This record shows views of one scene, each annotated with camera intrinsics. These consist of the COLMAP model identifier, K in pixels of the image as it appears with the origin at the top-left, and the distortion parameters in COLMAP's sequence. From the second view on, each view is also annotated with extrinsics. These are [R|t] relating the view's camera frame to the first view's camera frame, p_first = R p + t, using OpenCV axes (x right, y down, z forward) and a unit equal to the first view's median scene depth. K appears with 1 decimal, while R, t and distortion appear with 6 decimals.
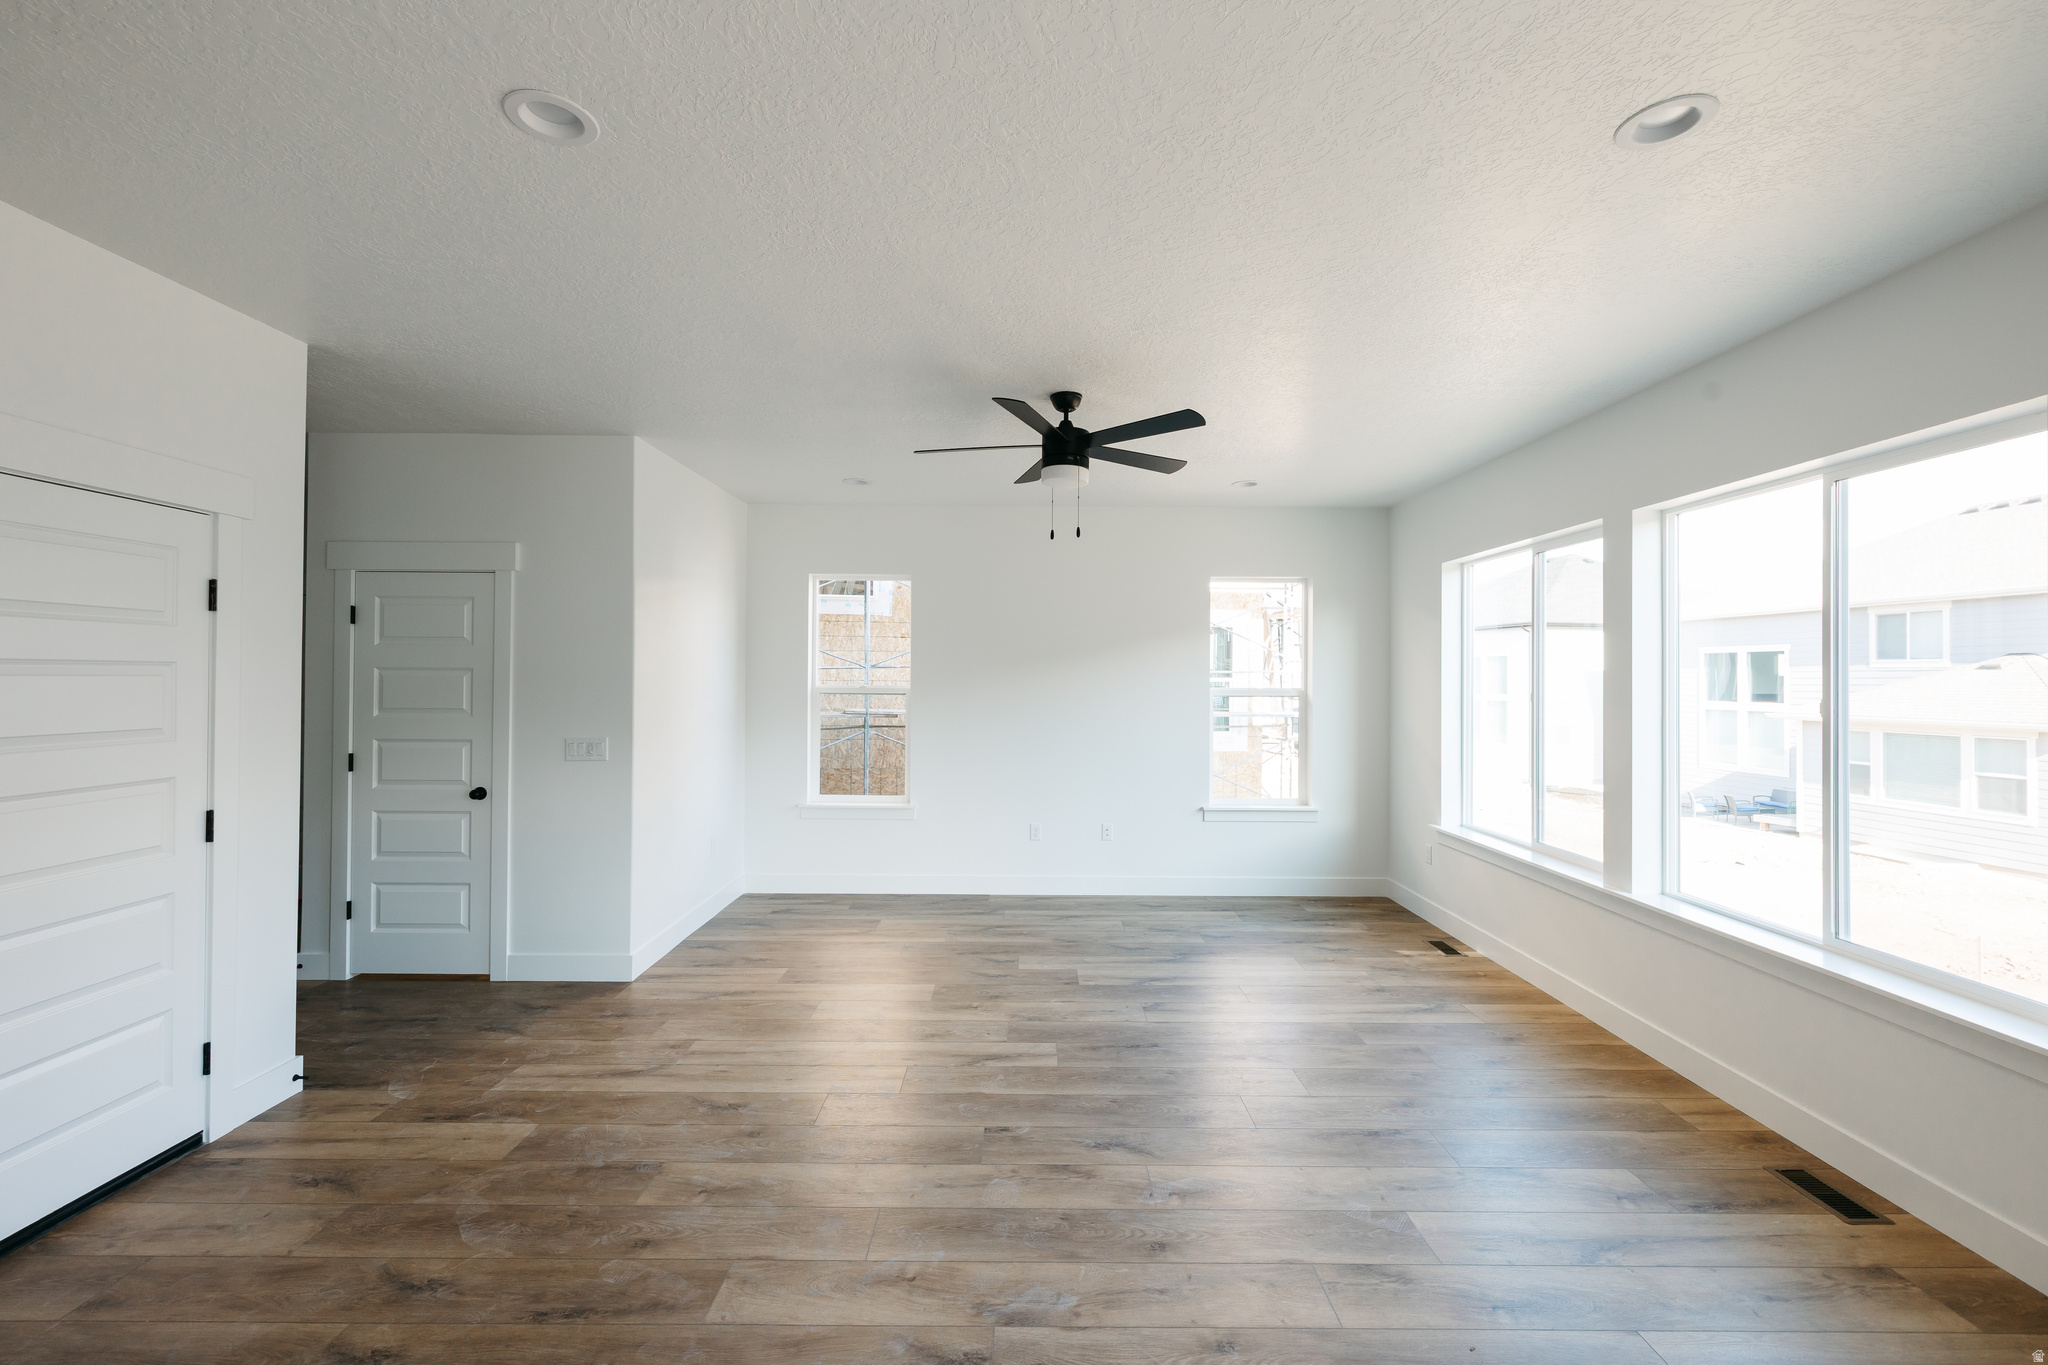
lens RADIAL K [[863.5, 0, 1038.8], [0, 863.5, 673.3], [0, 0, 1]] dist [0.002412, 0.000538]
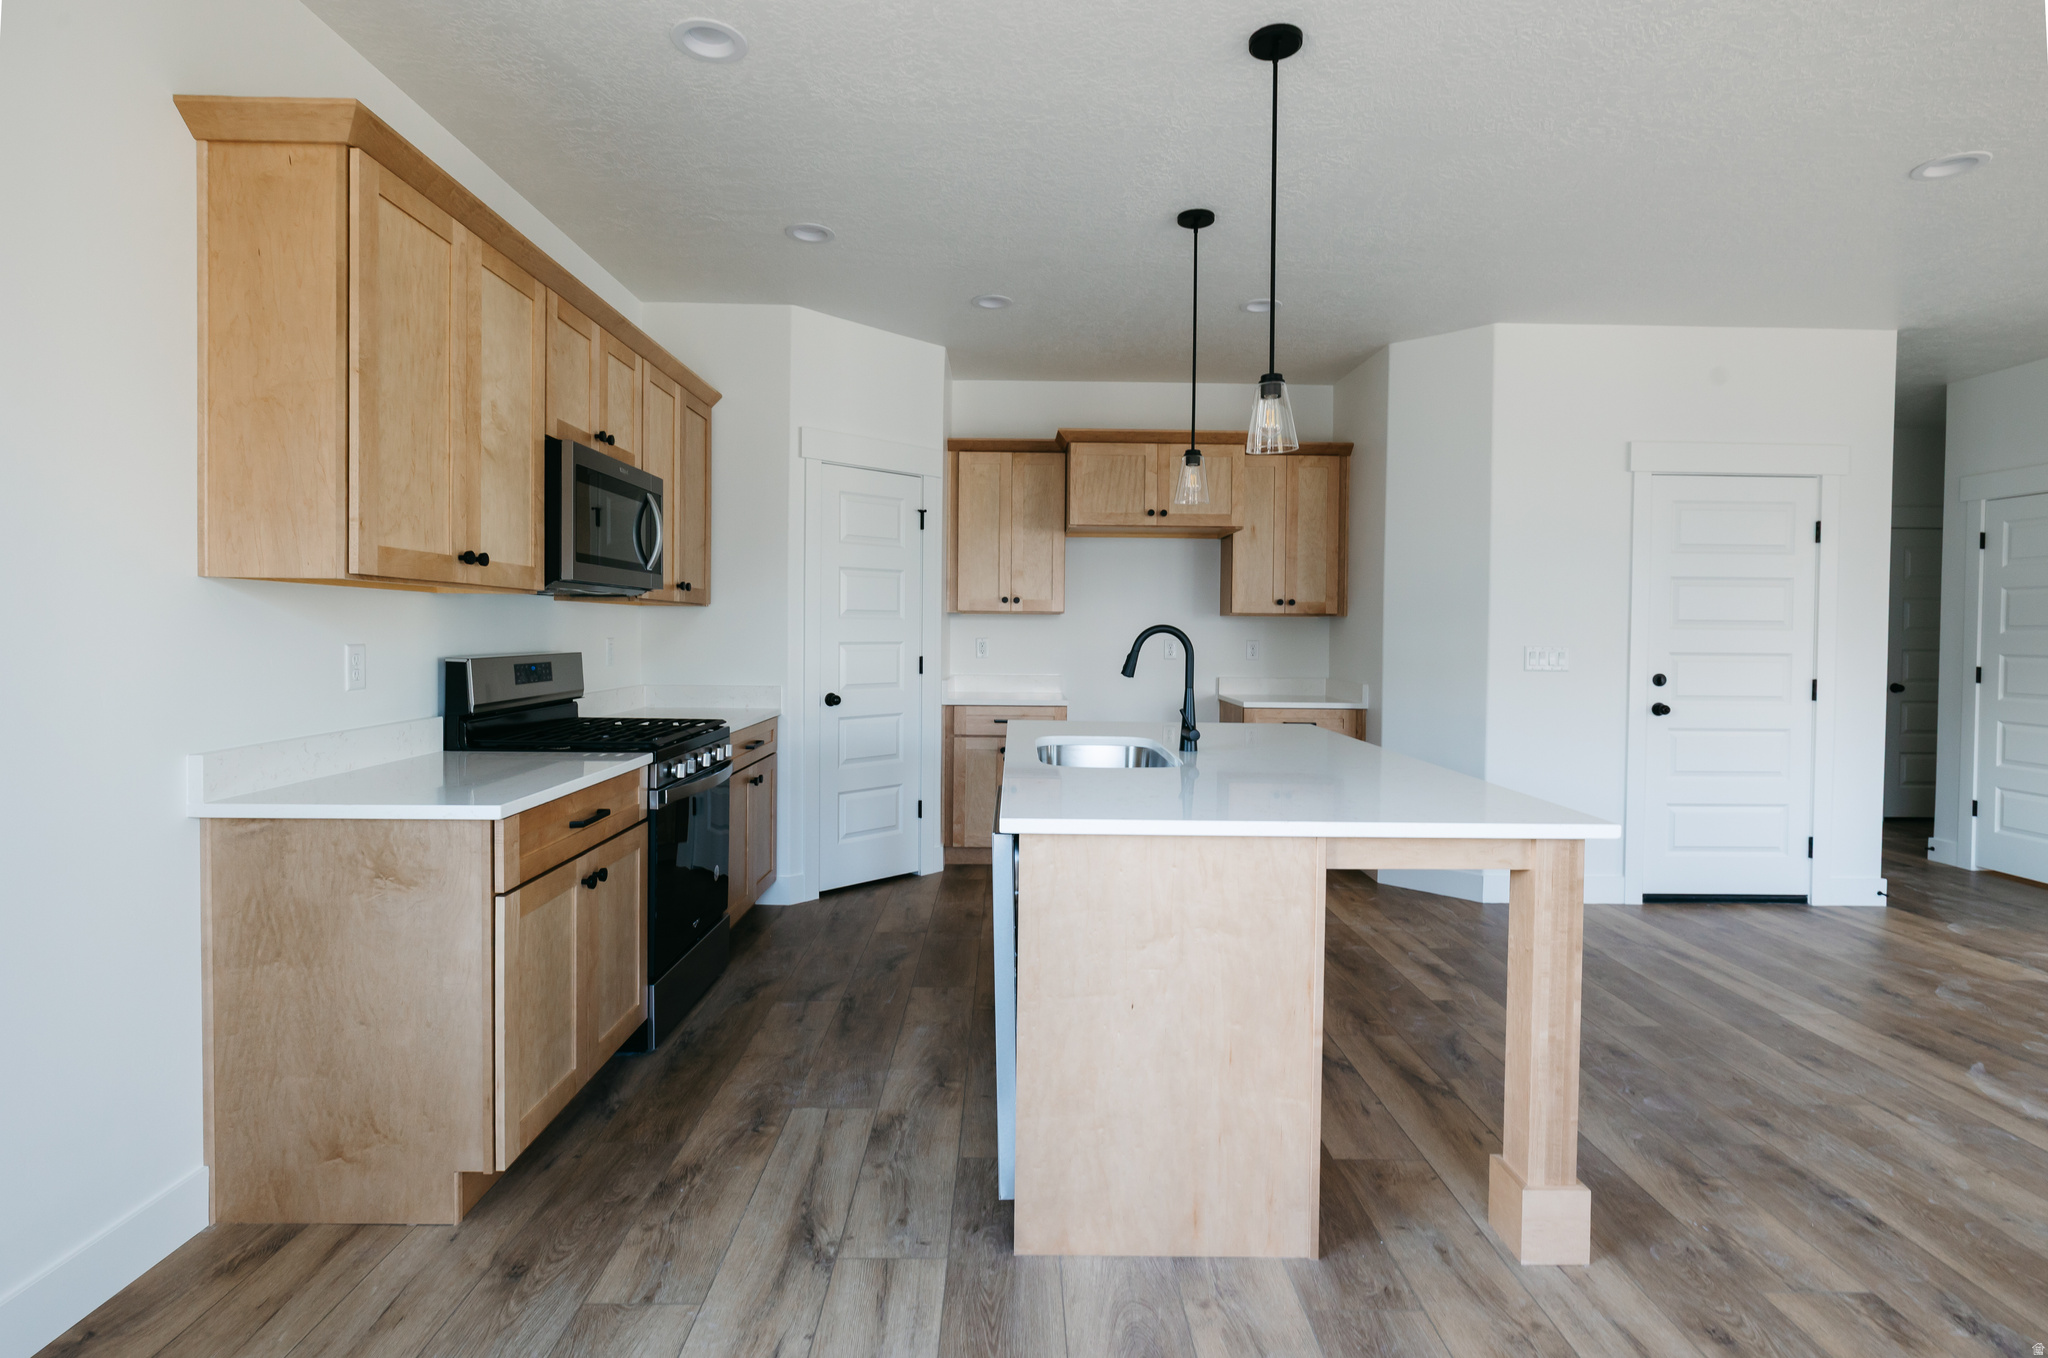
lens RADIAL K [[984.2, 0, 1016.4], [0, 984.2, 646.7], [0, 0, 1]] dist [-0.004483, 0.001240]
pose [[0.001007, 0.009372, -0.999956, 0.620994], [-0.003911, 0.999948, 0.009368, 0.082188], [0.999992, 0.003901, 0.001044, -0.312166]]
